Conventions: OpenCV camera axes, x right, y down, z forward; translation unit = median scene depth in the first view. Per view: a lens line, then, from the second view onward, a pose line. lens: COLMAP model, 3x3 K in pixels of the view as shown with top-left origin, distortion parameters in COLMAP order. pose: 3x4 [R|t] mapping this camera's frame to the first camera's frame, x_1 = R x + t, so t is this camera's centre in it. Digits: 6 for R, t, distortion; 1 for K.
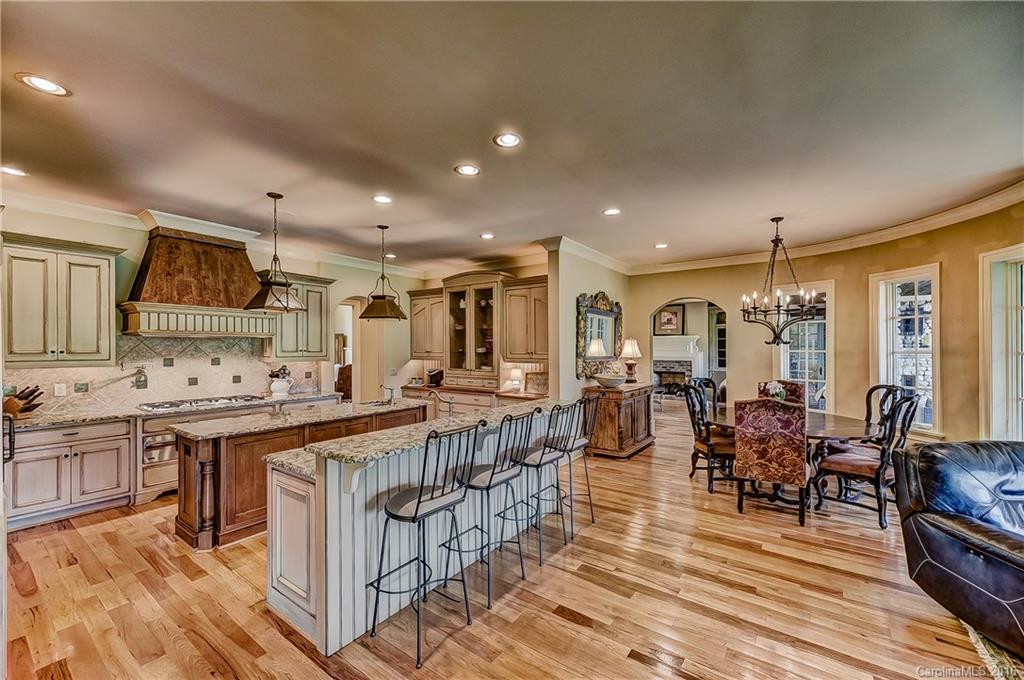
lens RADIAL K [[412.2, 0, 511.6], [0, 412.2, 342.7], [0, 0, 1]] dist [-0.010131, 0.000058]
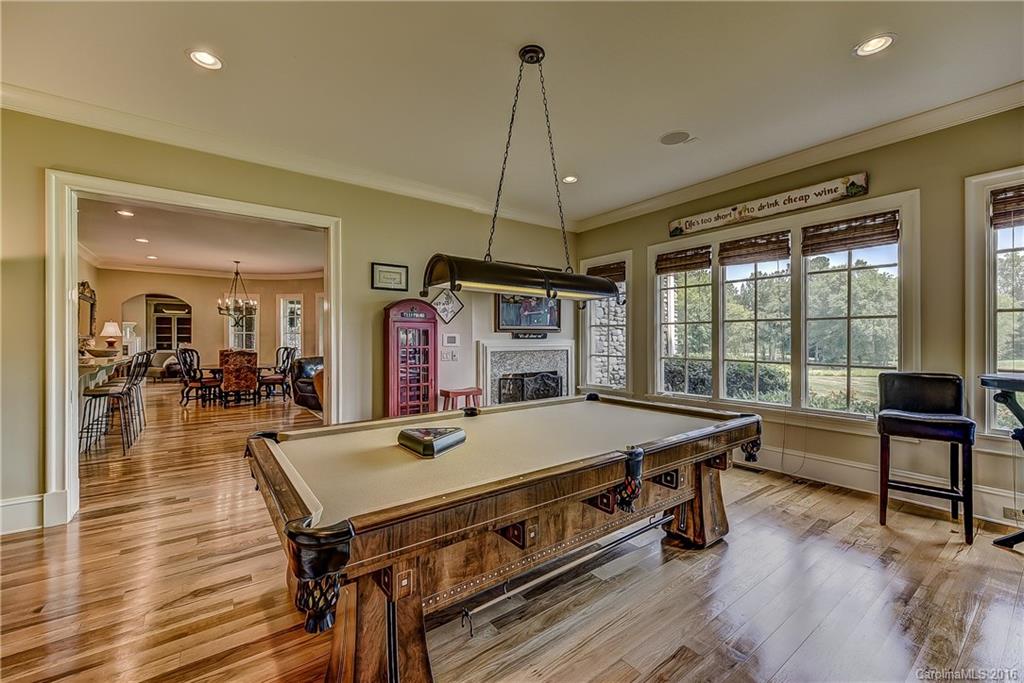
lens RADIAL K [[412.2, 0, 511.6], [0, 412.2, 344.2], [0, 0, 1]] dist [-0.010131, 0.000058]
pose [[0.293773, -0.008521, 0.955837, -0.787301], [-0.010494, 0.999871, 0.012138, 0.046499], [-0.955818, -0.013597, 0.293646, -0.770011]]
